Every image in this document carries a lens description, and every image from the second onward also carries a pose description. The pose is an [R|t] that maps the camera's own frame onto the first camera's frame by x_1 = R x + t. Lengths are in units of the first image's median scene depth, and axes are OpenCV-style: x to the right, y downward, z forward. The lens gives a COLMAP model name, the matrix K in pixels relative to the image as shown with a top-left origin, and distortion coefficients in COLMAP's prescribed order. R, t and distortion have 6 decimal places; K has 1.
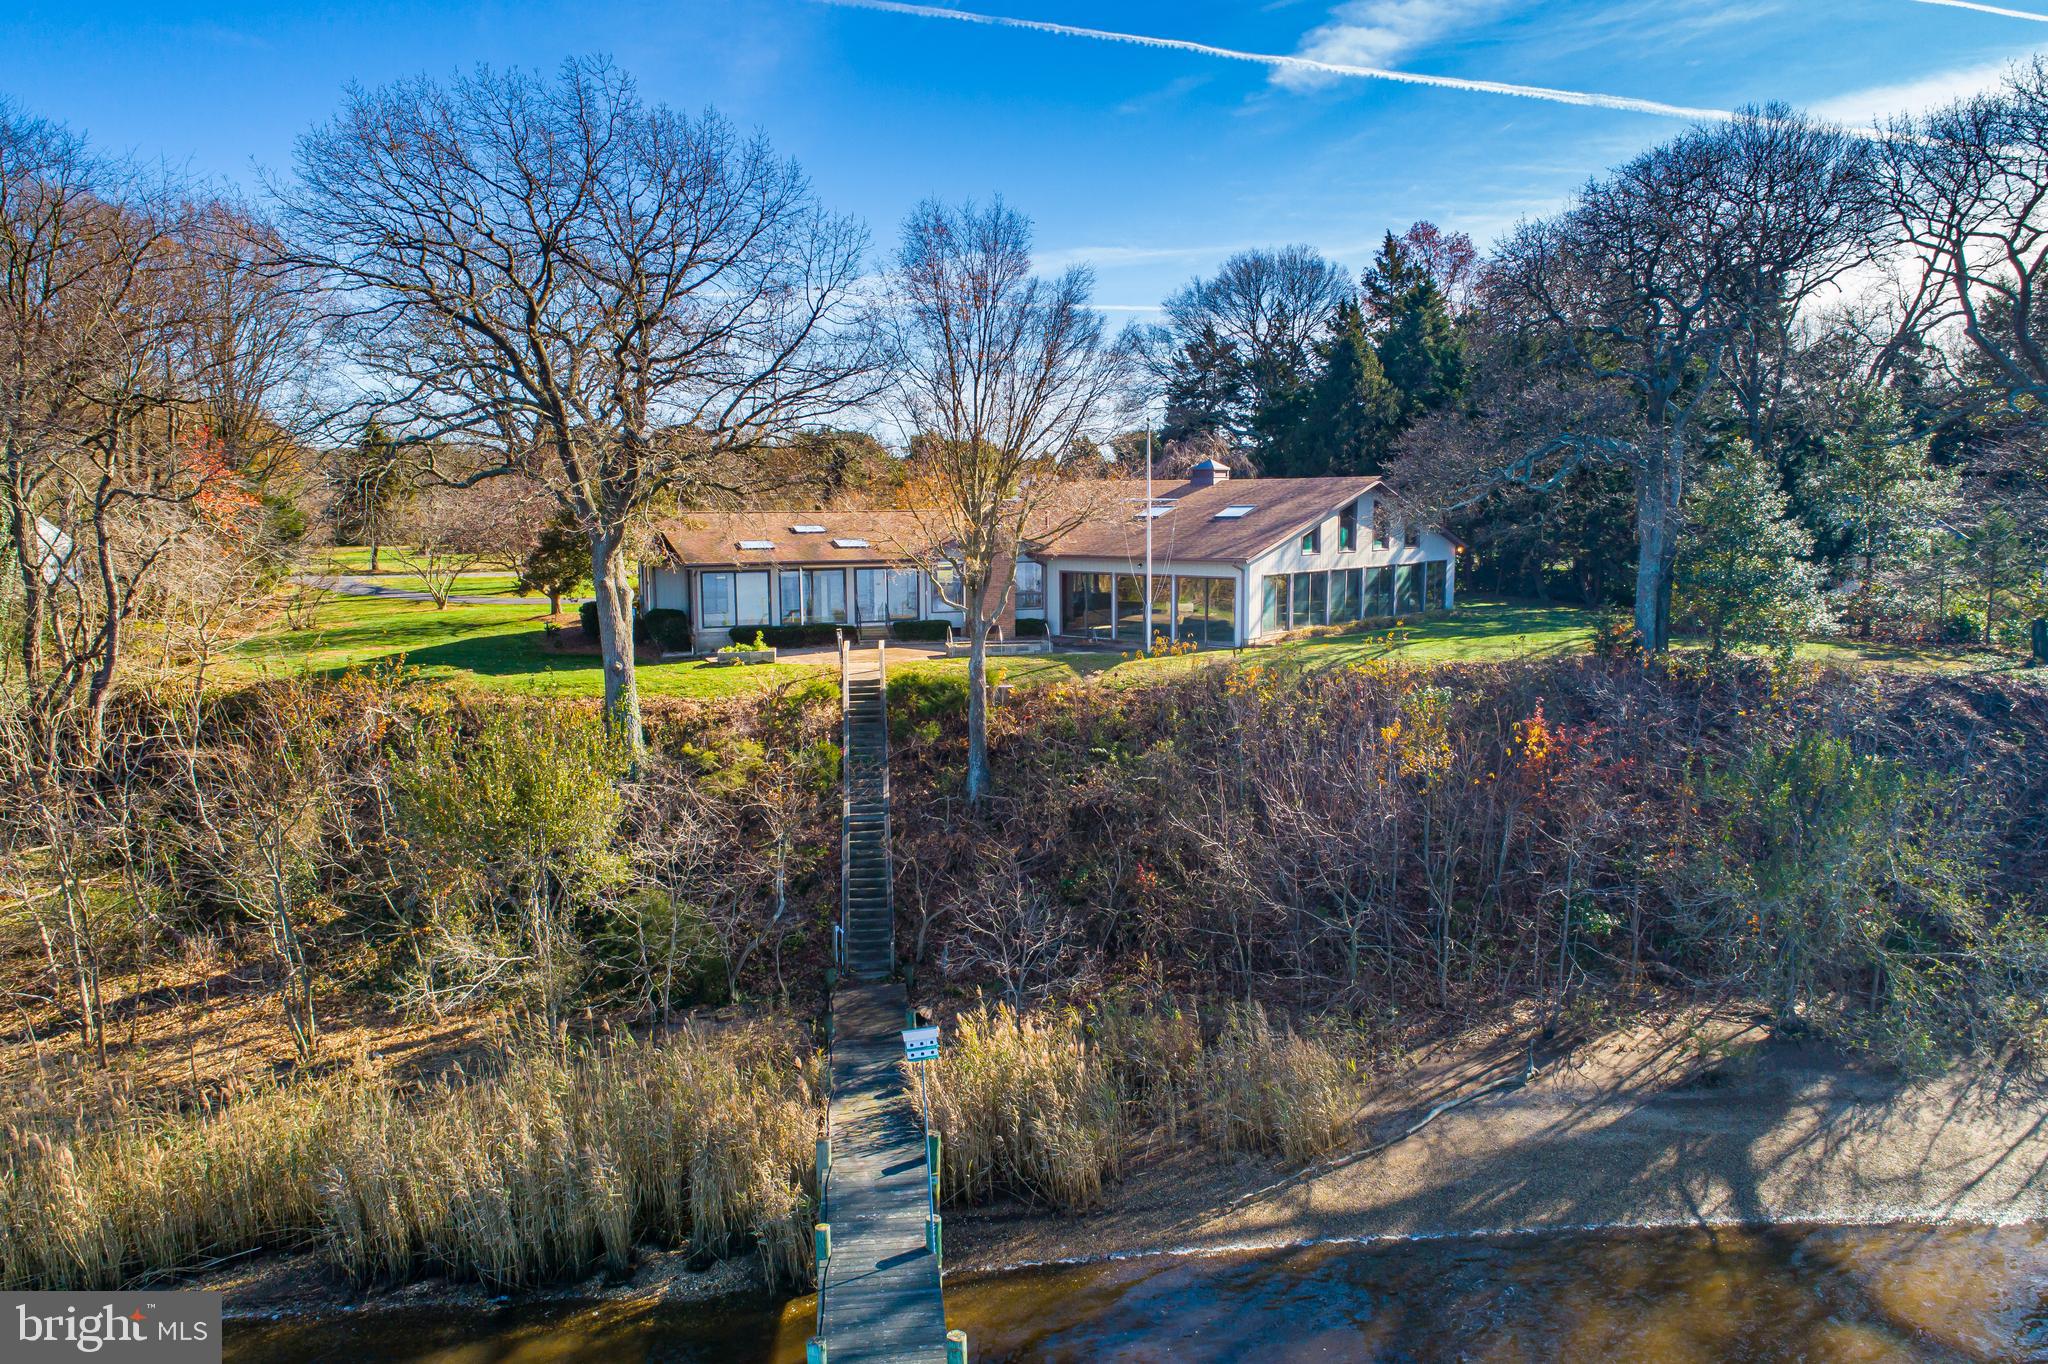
lens RADIAL K [[1401.5, 0, 1027.0], [0, 1401.5, 651.5], [0, 0, 1]] dist [0.036628, 0.008620]
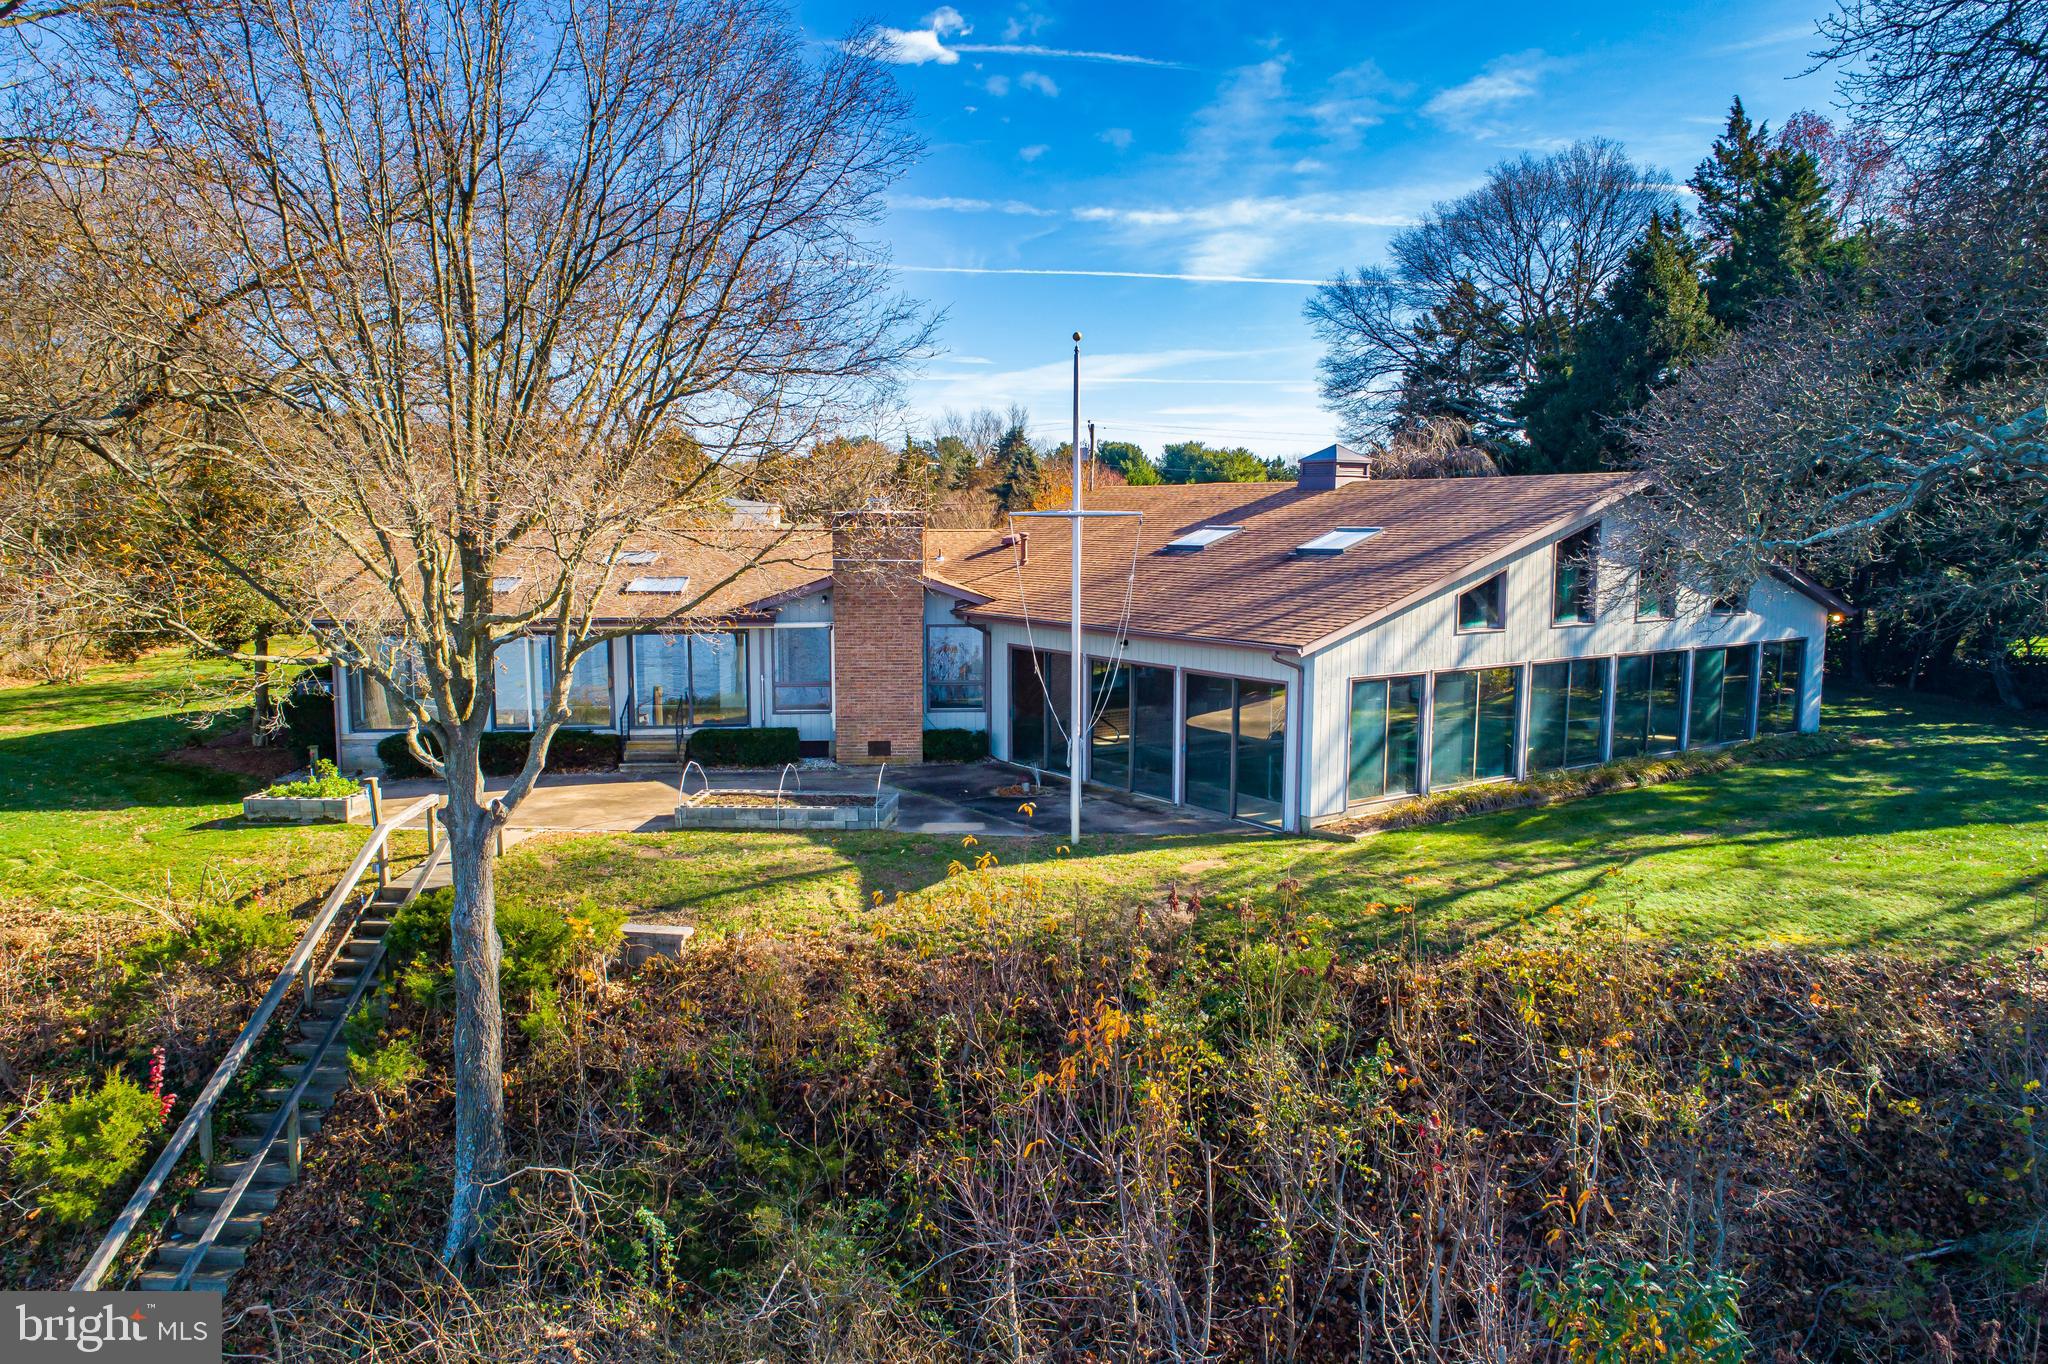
lens RADIAL K [[1388.1, 0, 1027.8], [0, 1388.1, 649.9], [0, 0, 1]] dist [0.040879, 0.004026]
pose [[0.972346, 0.031140, -0.231460, 0.208449], [-0.034264, 0.999368, -0.009488, -0.068303], [0.231019, 0.017156, 0.972798, 0.644866]]
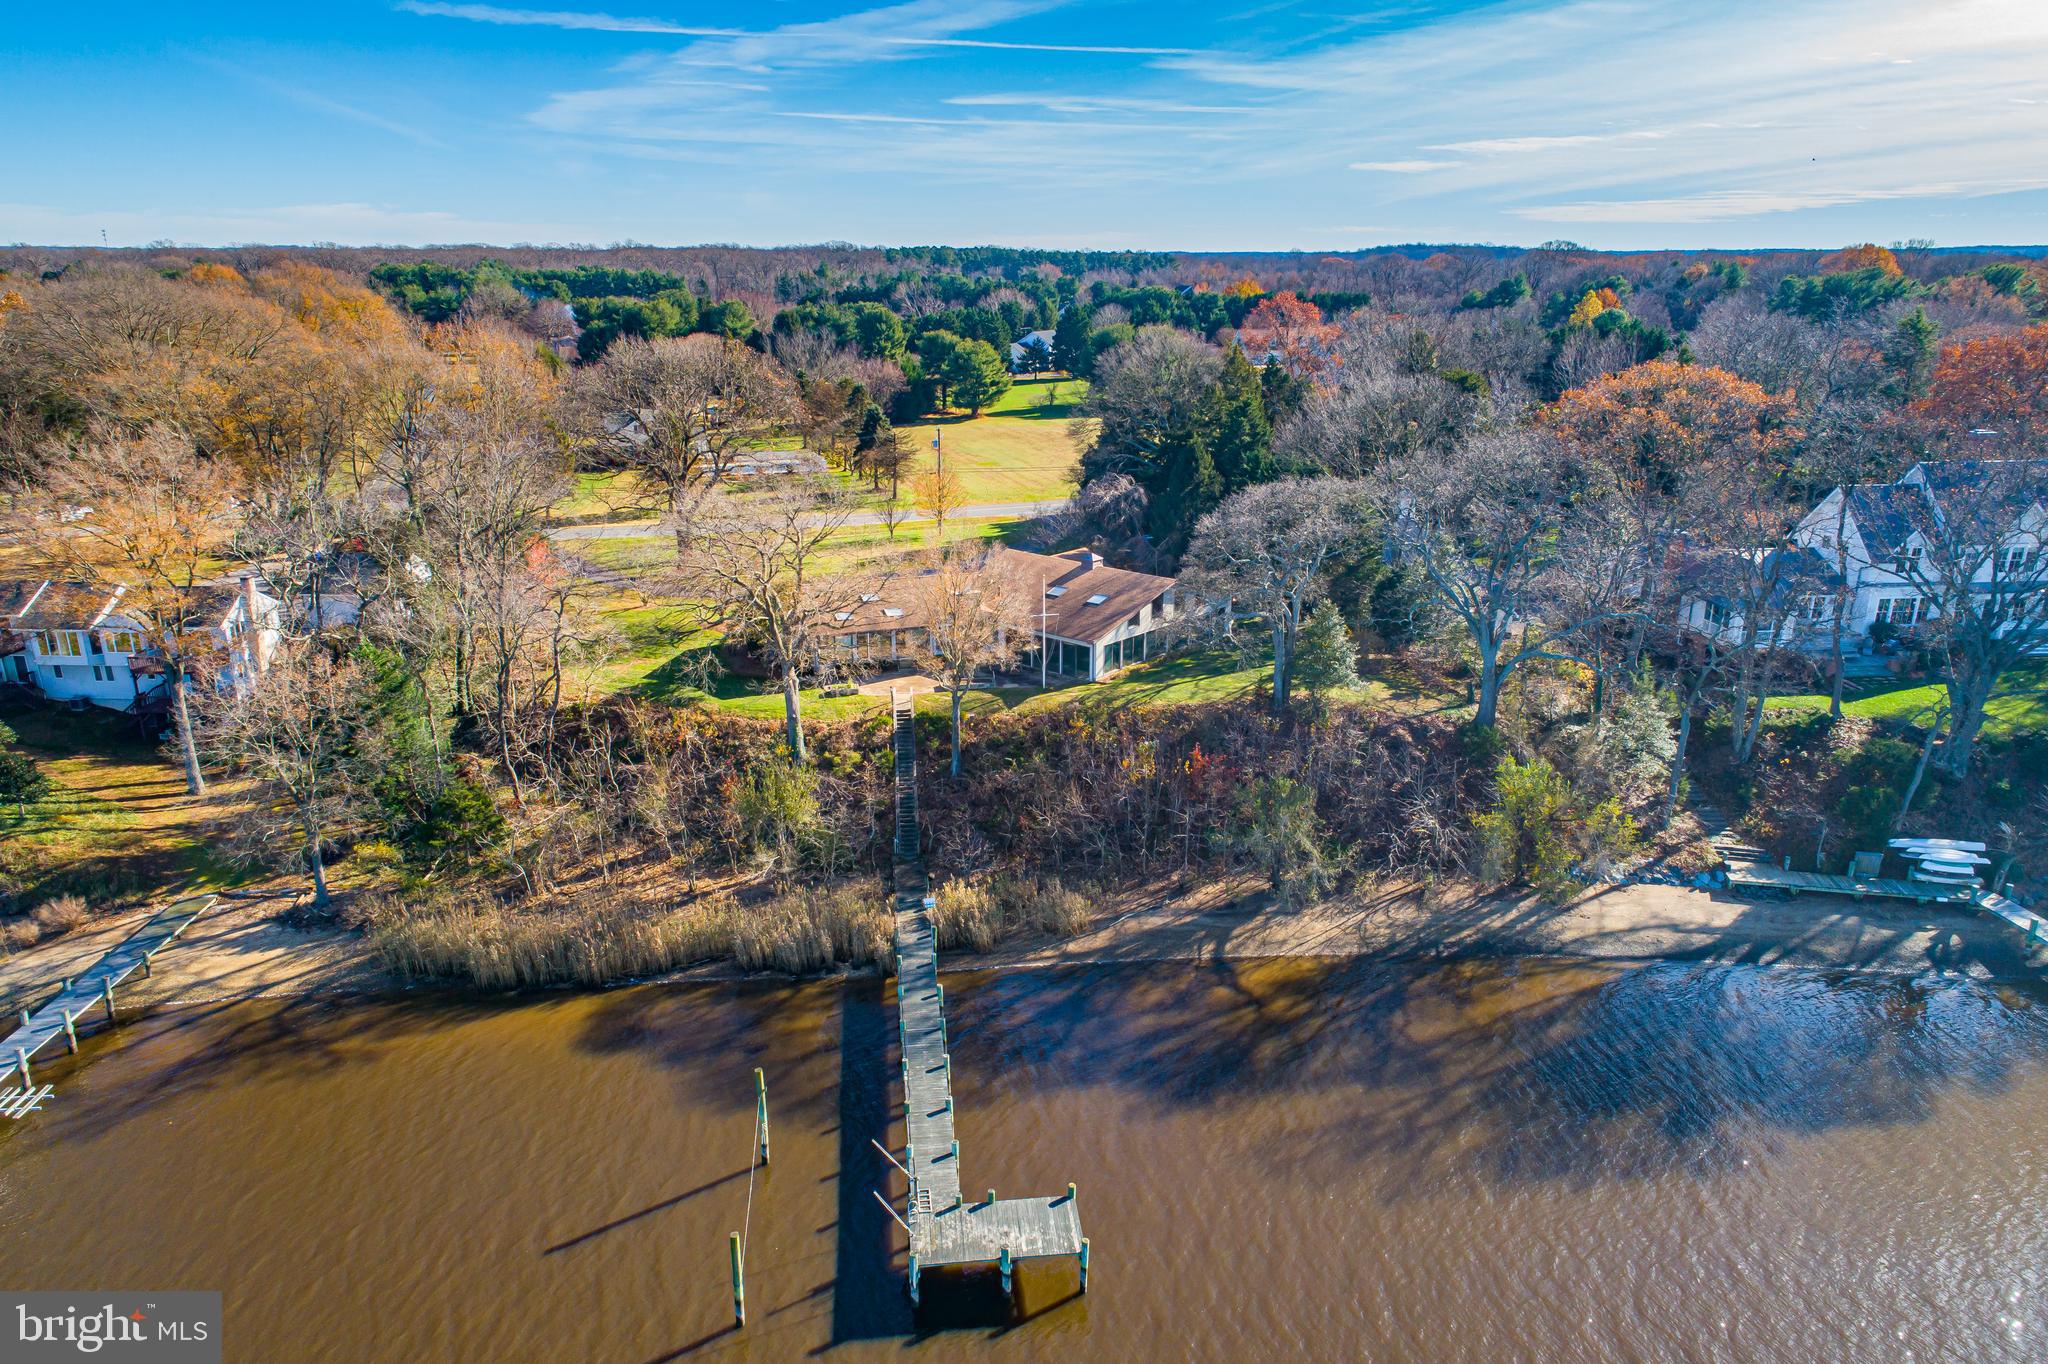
lens RADIAL K [[1388.1, 0, 1027.8], [0, 1388.1, 649.9], [0, 0, 1]] dist [0.040879, 0.004026]
pose [[0.999923, 0.009337, -0.008198, 0.094212], [-0.007836, 0.985893, 0.167191, -0.455516], [0.009644, -0.167114, 0.985890, -1.124826]]
